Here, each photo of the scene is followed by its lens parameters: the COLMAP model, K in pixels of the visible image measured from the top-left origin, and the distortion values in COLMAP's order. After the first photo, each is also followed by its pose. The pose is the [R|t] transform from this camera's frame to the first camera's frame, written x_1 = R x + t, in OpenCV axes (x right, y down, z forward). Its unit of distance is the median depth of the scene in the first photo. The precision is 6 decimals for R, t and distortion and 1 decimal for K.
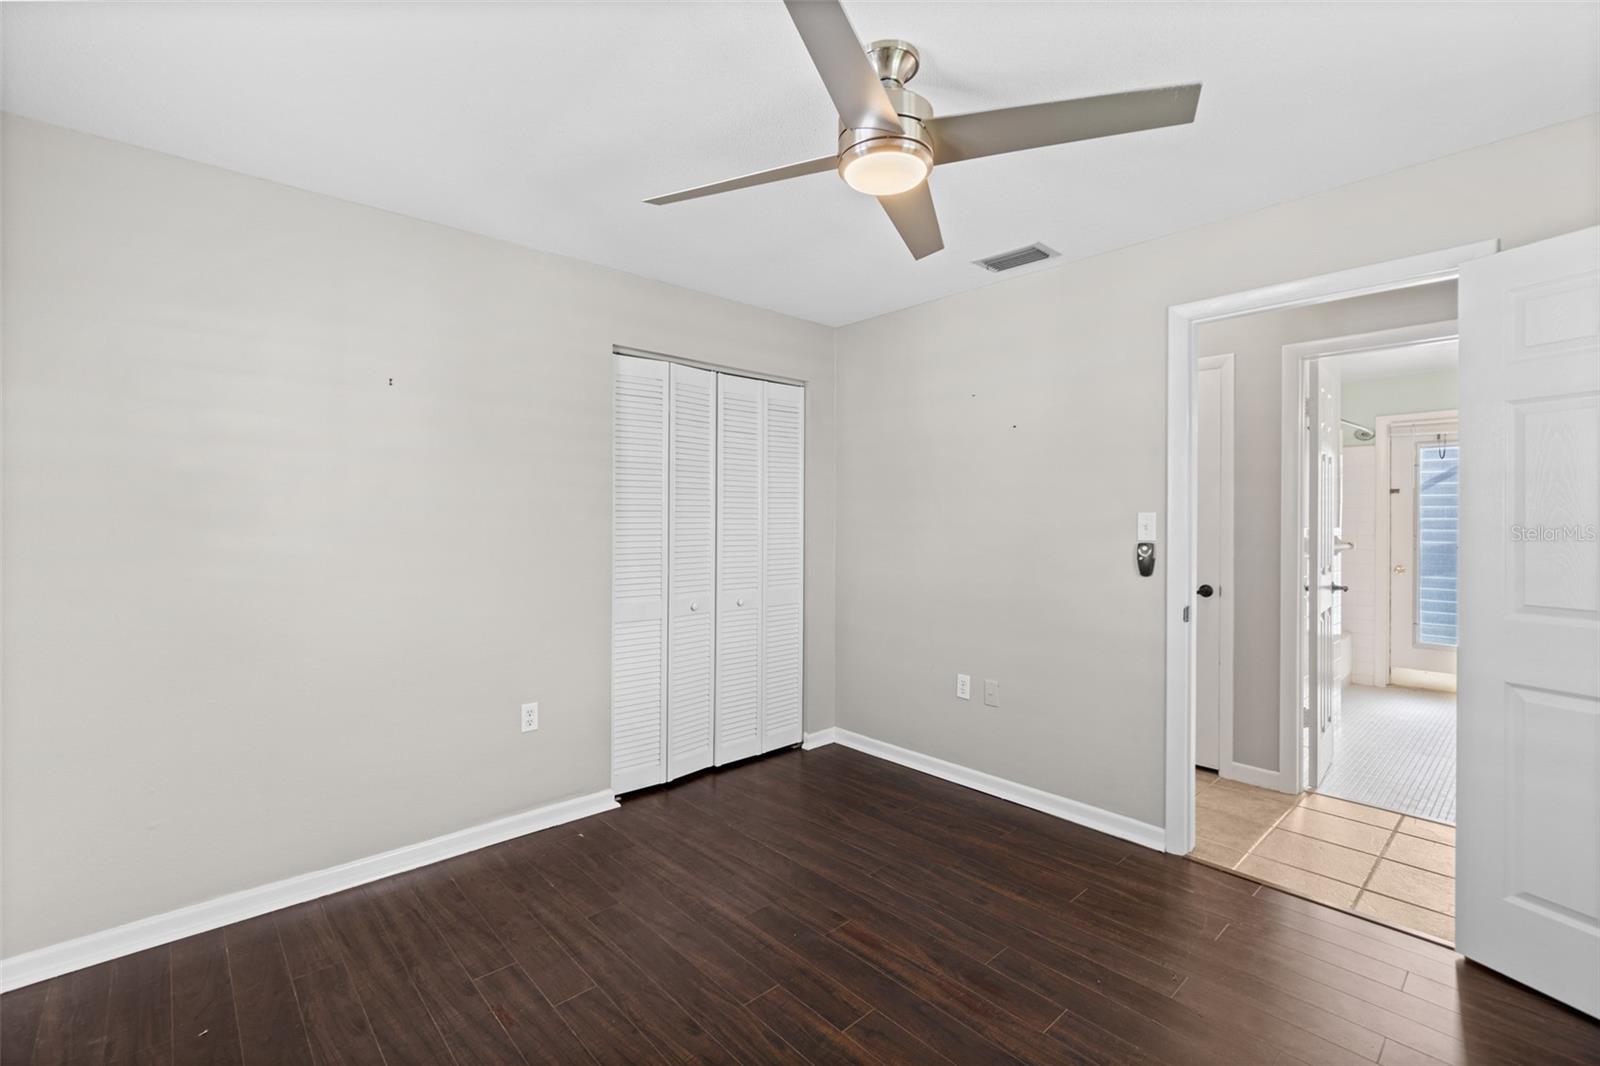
lens RADIAL K [[716.7, 0, 779.6], [0, 716.7, 523.8], [0, 0, 1]] dist [-0.000553, -0.000310]
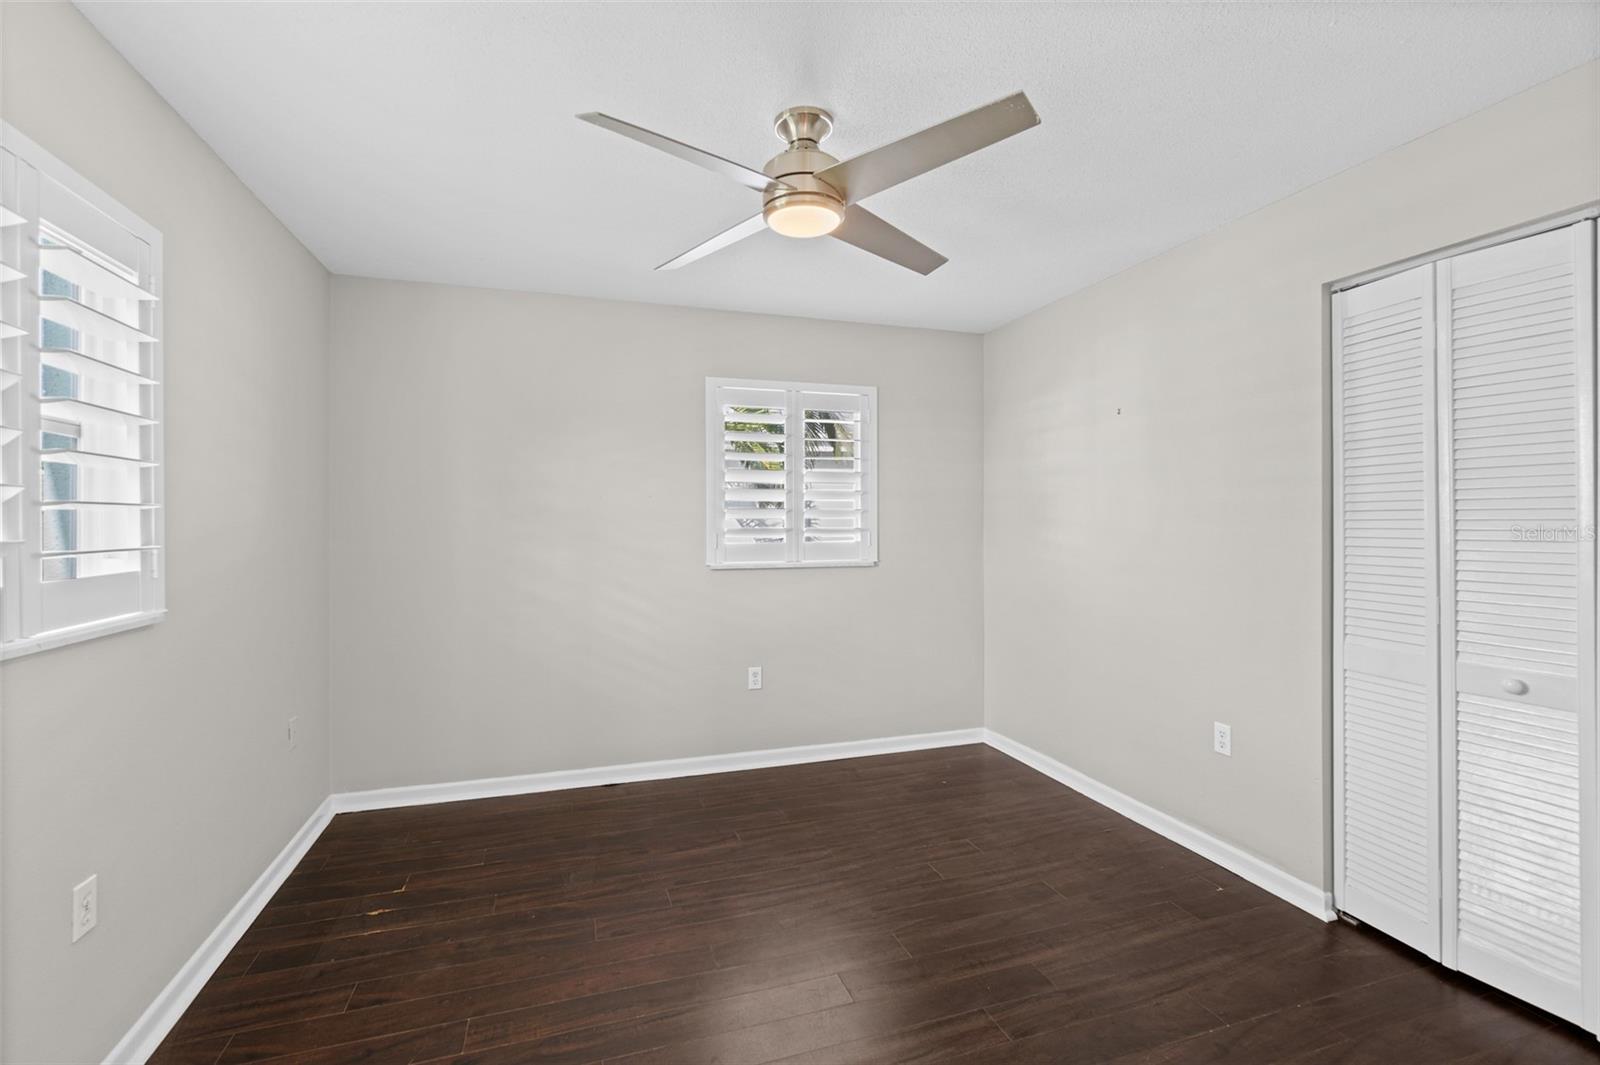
lens RADIAL K [[716.7, 0, 779.6], [0, 716.7, 523.3], [0, 0, 1]] dist [-0.000553, -0.000310]
pose [[-0.430303, -0.003322, -0.902678, 0.870524], [-0.012764, 0.999916, 0.002404, -0.000347], [0.902594, 0.012556, -0.430309, 1.061403]]
